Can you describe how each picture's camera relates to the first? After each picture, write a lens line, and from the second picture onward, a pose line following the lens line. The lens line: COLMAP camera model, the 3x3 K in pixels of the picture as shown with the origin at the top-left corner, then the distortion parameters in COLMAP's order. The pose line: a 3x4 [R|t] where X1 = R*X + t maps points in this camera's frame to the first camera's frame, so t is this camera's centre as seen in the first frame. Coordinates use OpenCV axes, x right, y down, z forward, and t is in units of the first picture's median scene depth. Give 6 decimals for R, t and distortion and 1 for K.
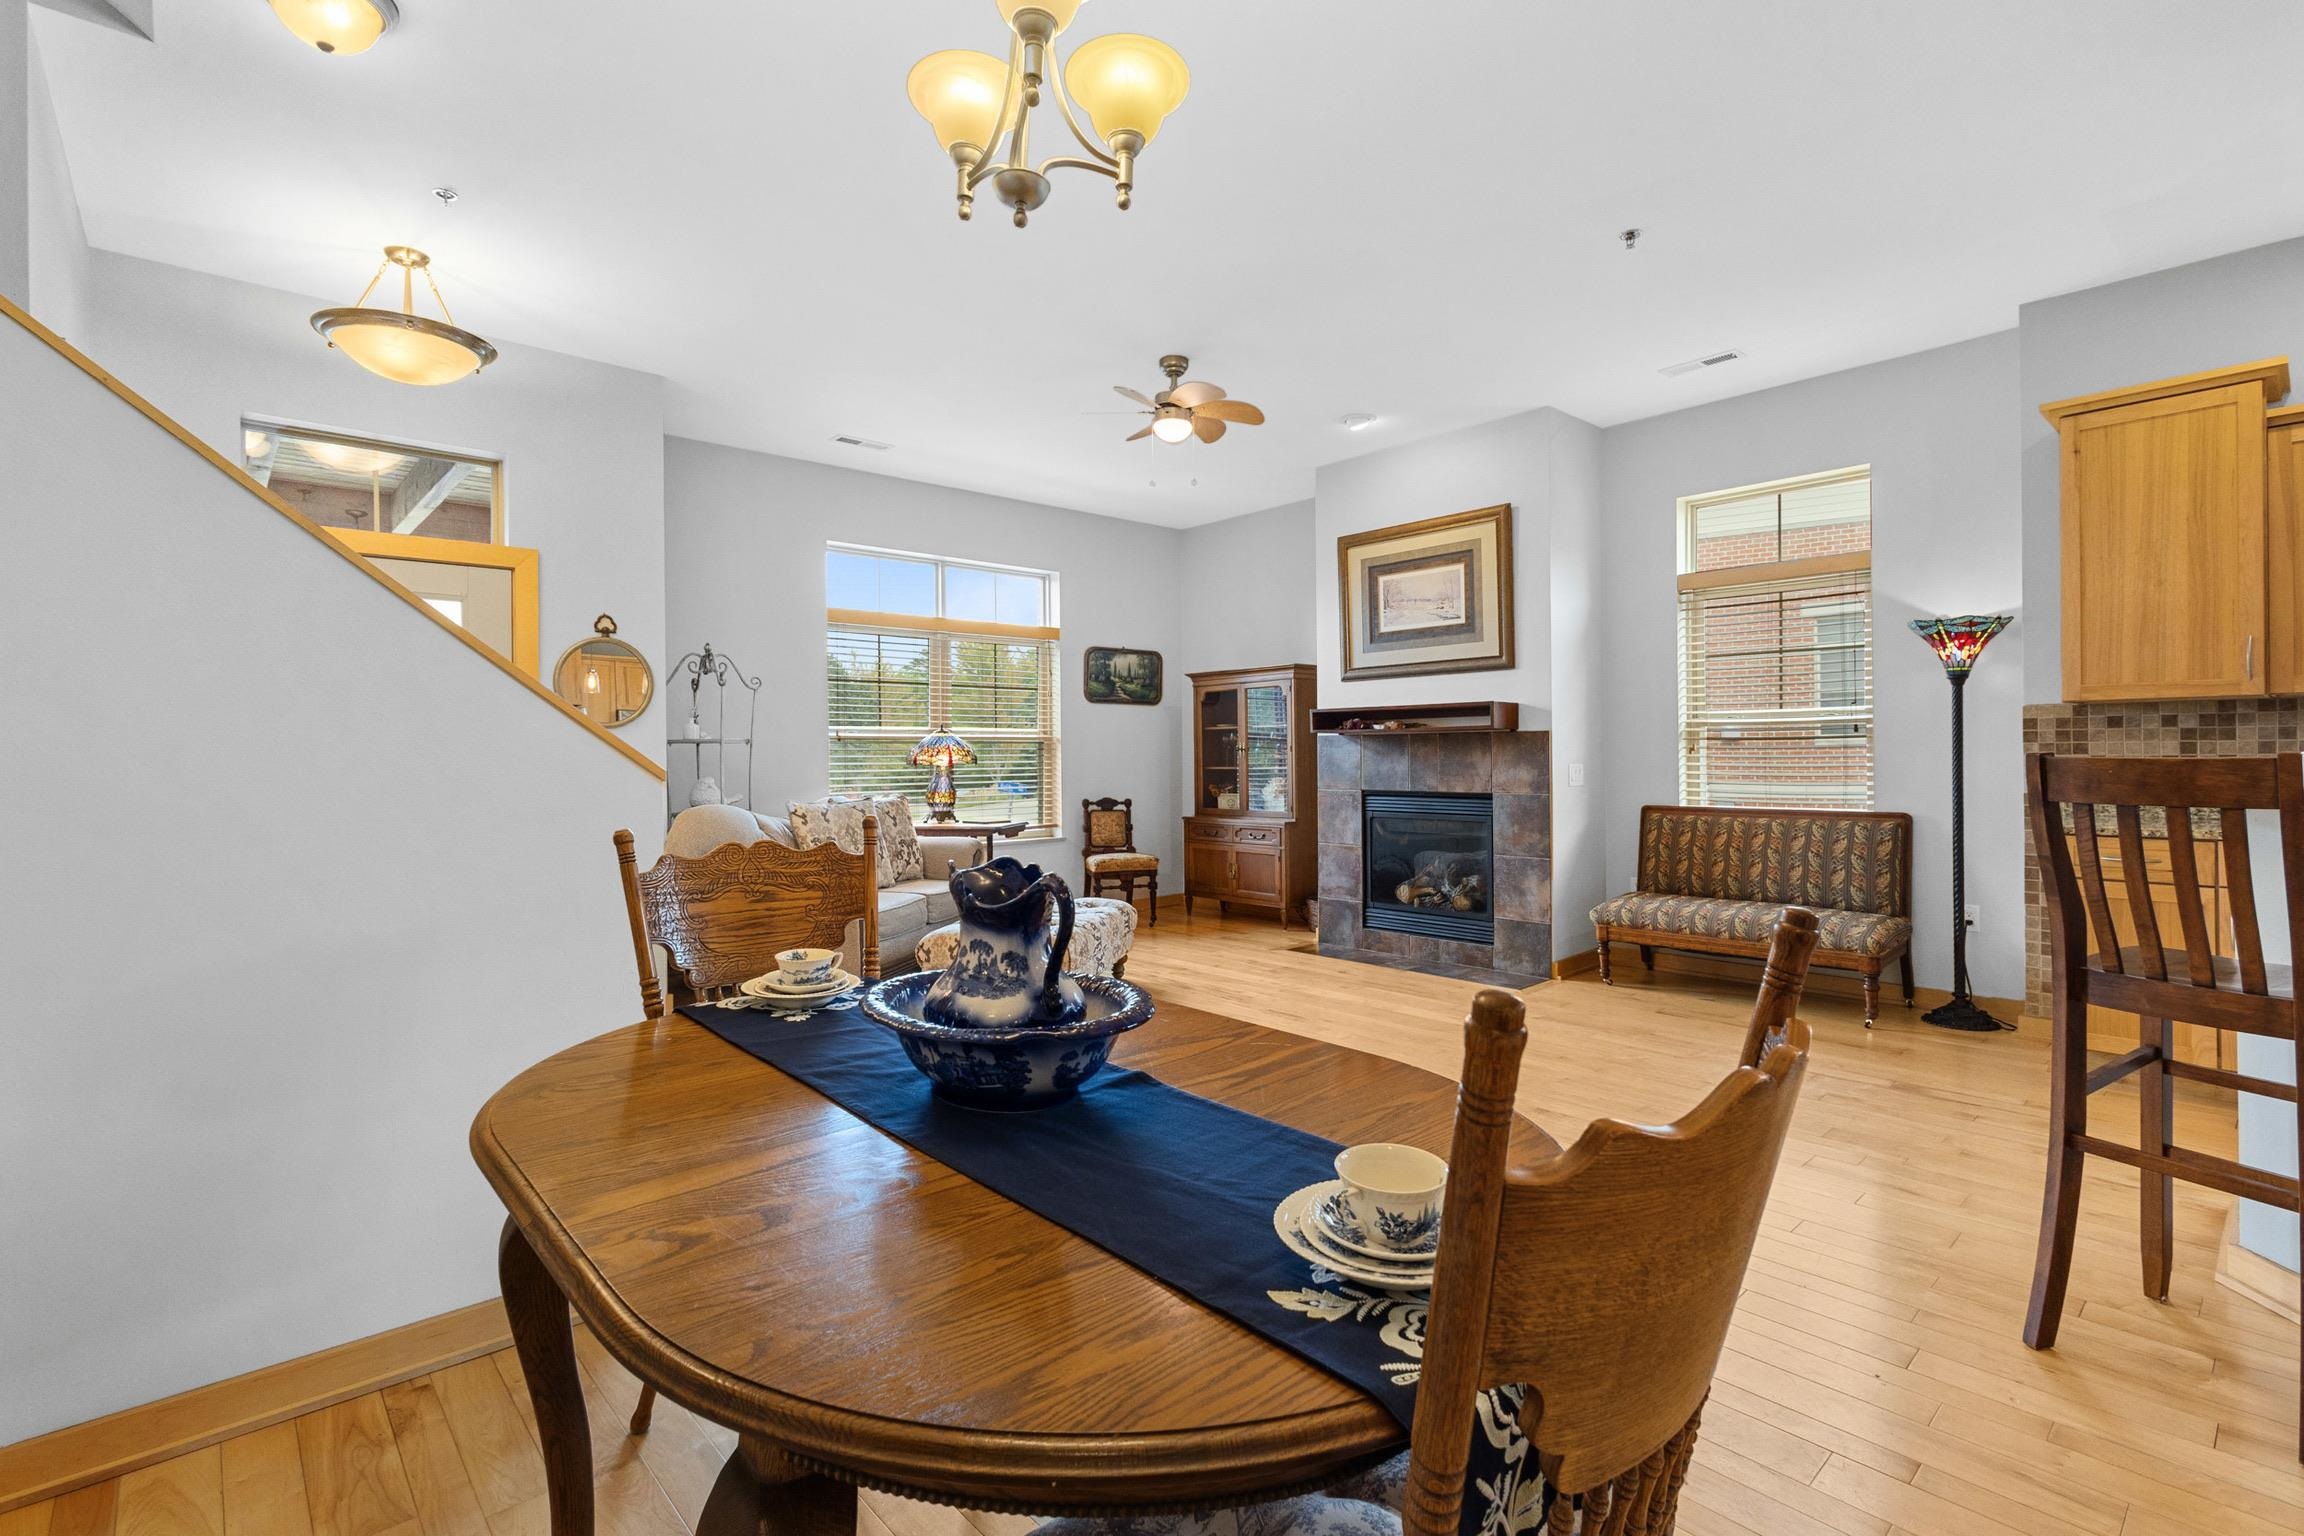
lens RADIAL K [[1060.8, 0, 1146.8], [0, 1060.8, 755.0], [0, 0, 1]] dist [0.007263, -0.000004]
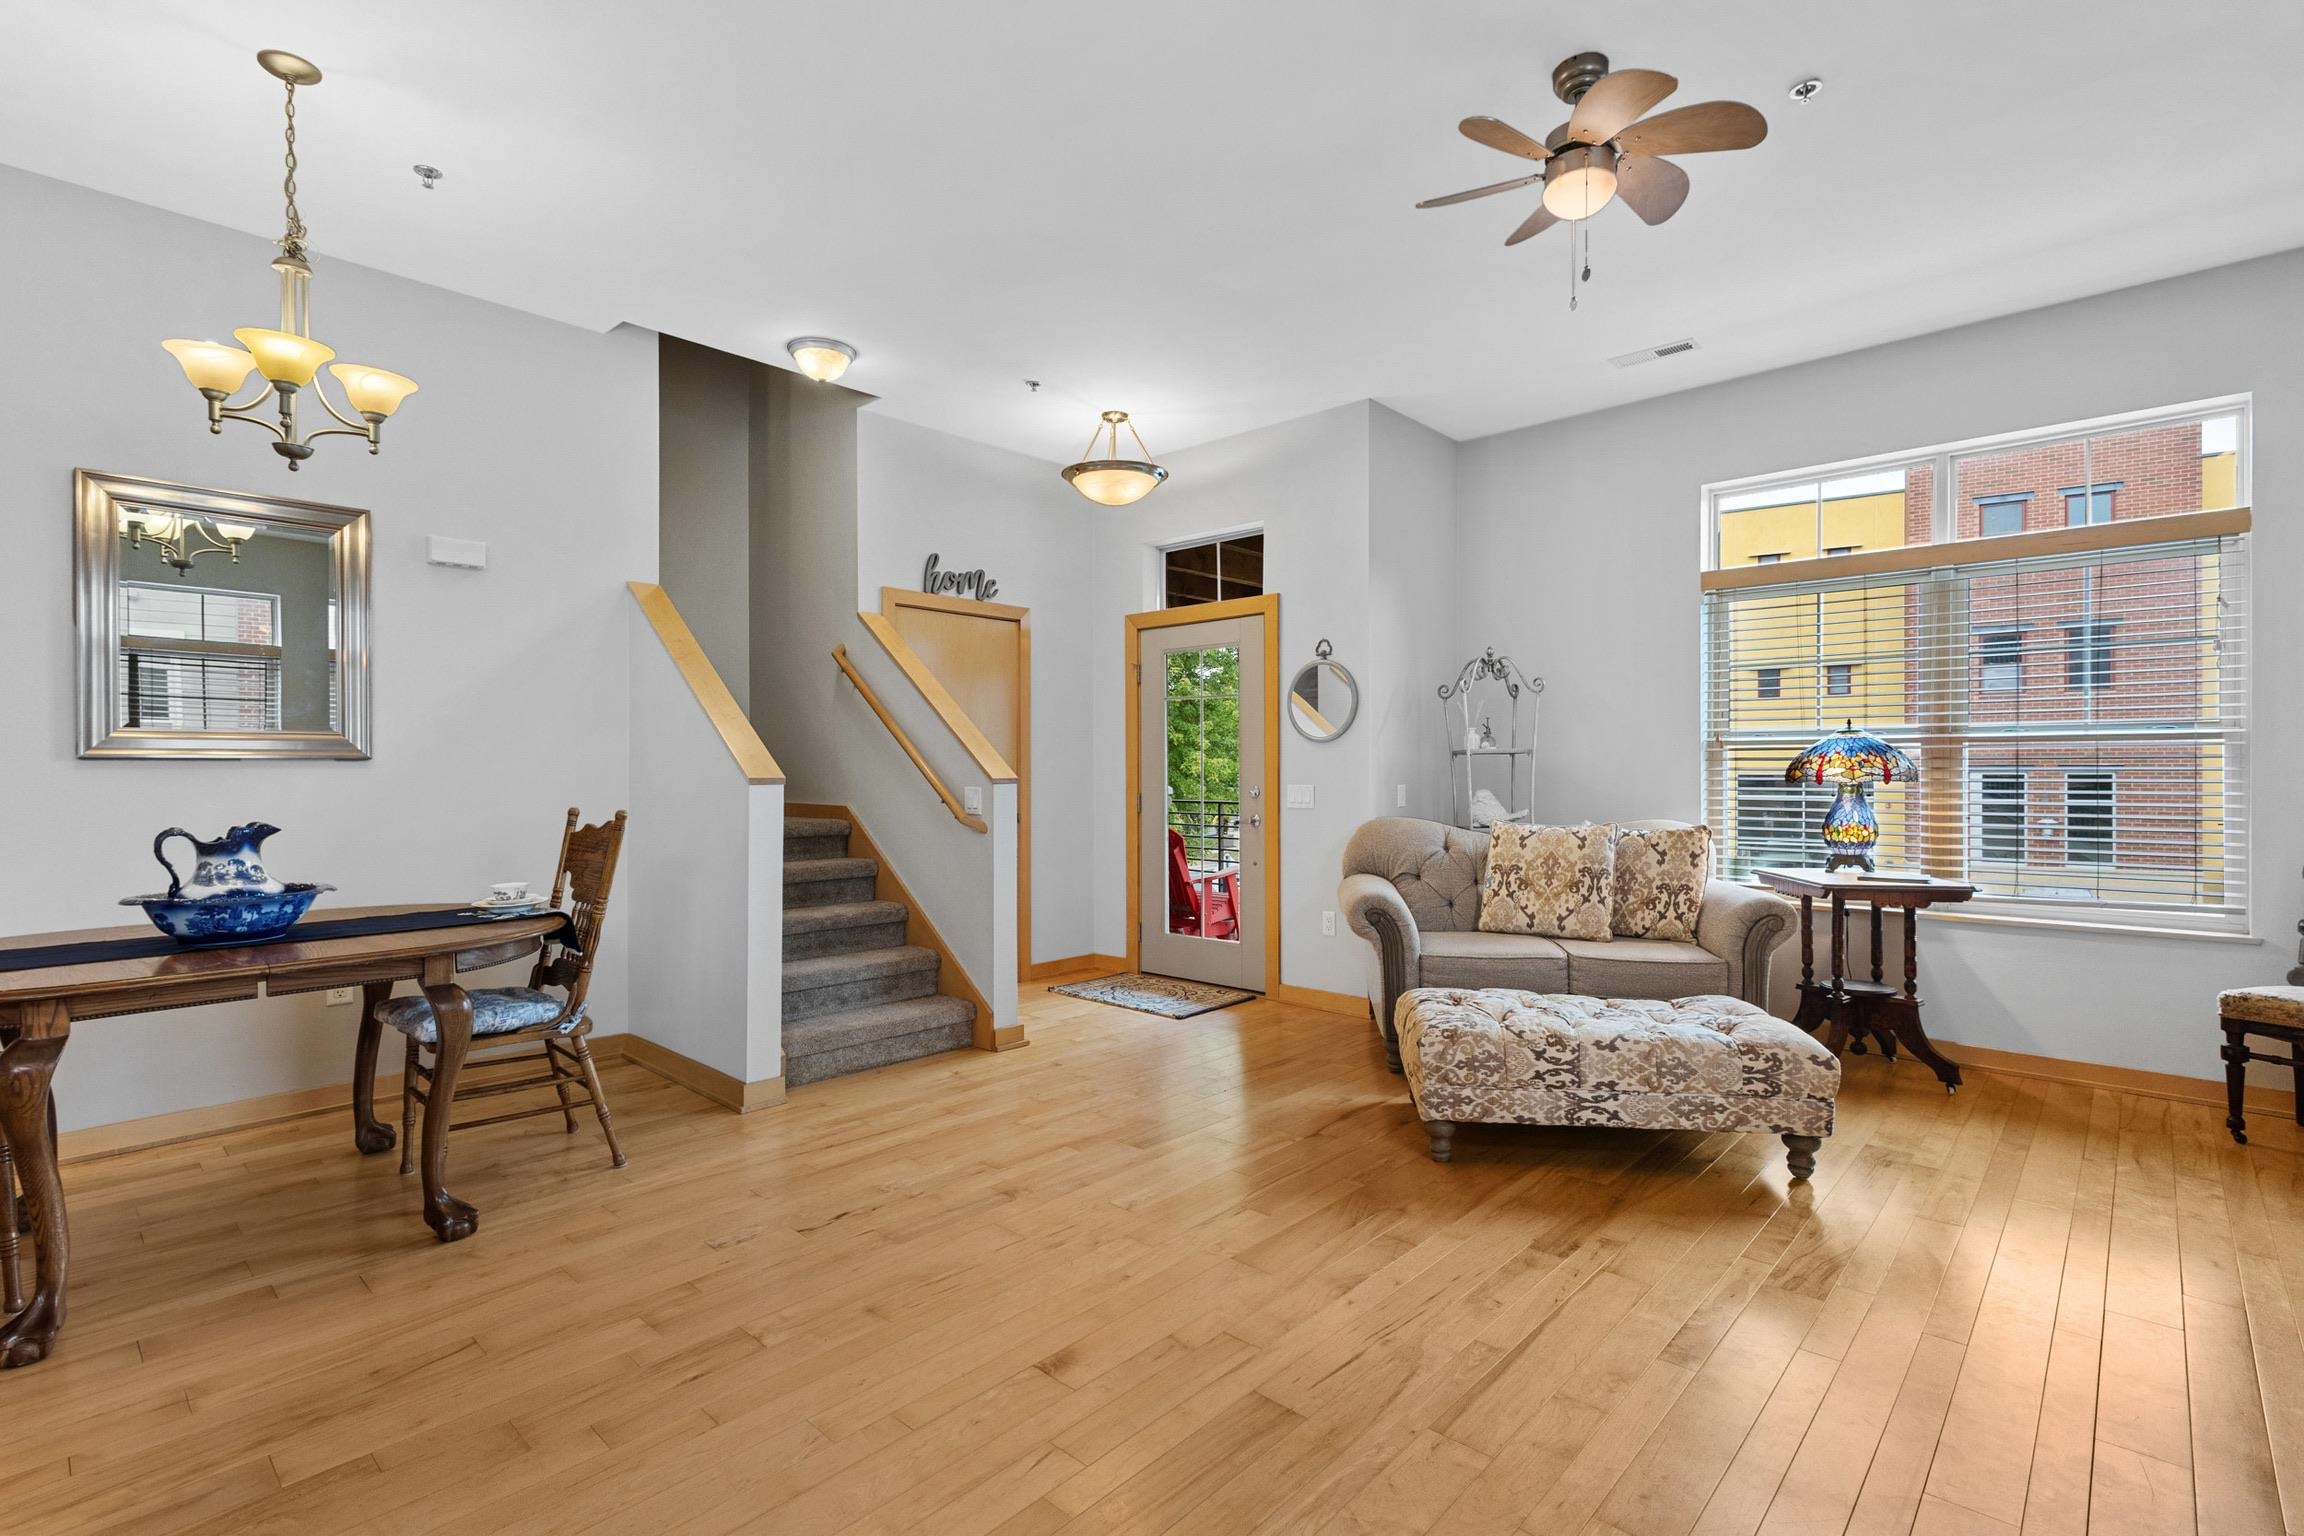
lens RADIAL K [[1061.0, 0, 1151.4], [0, 1061.0, 769.3], [0, 0, 1]] dist [0.006595, -0.000487]
pose [[0.089403, 0.006656, -0.995973, 0.457662], [0.000461, 0.999977, 0.006724, -0.003600], [0.995995, -0.001060, 0.089397, 0.577416]]
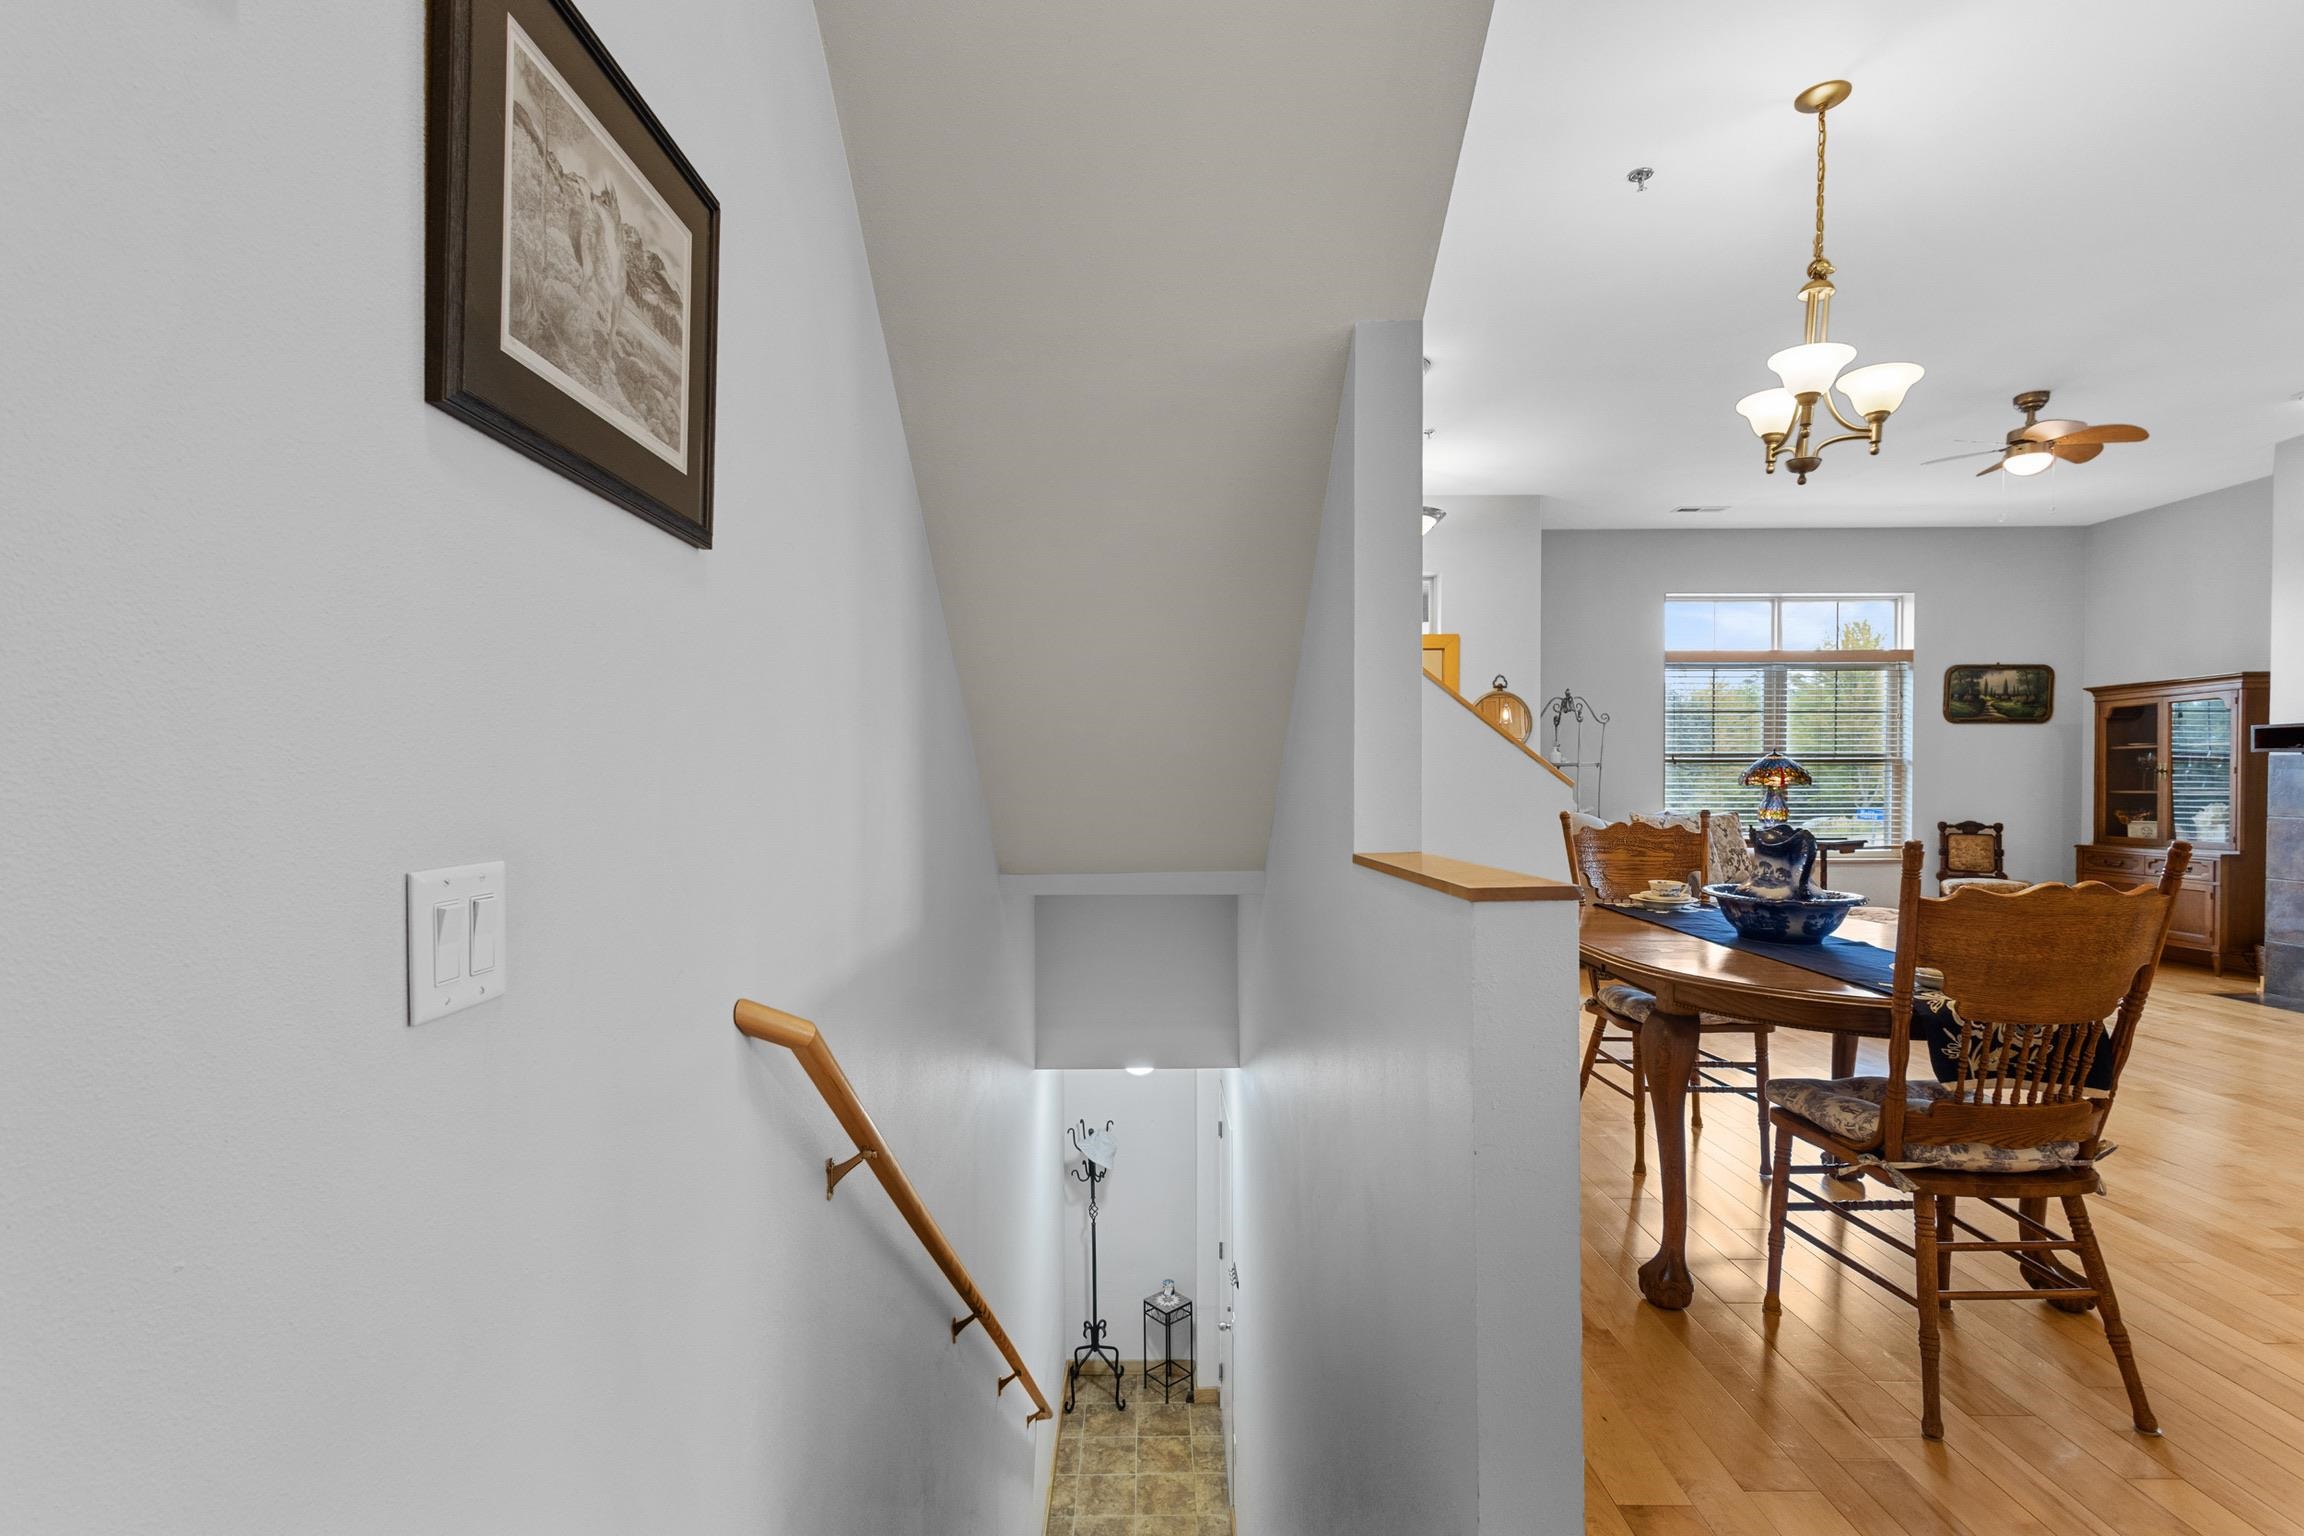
lens RADIAL K [[1066.5, 0, 1139.5], [0, 1066.5, 803.2], [0, 0, 1]] dist [0.001639, -0.000964]
pose [[0.738930, 0.019978, -0.673486, 0.074058], [-0.004120, 0.999676, 0.025135, 0.003229], [0.673769, -0.015798, 0.738773, -0.294005]]
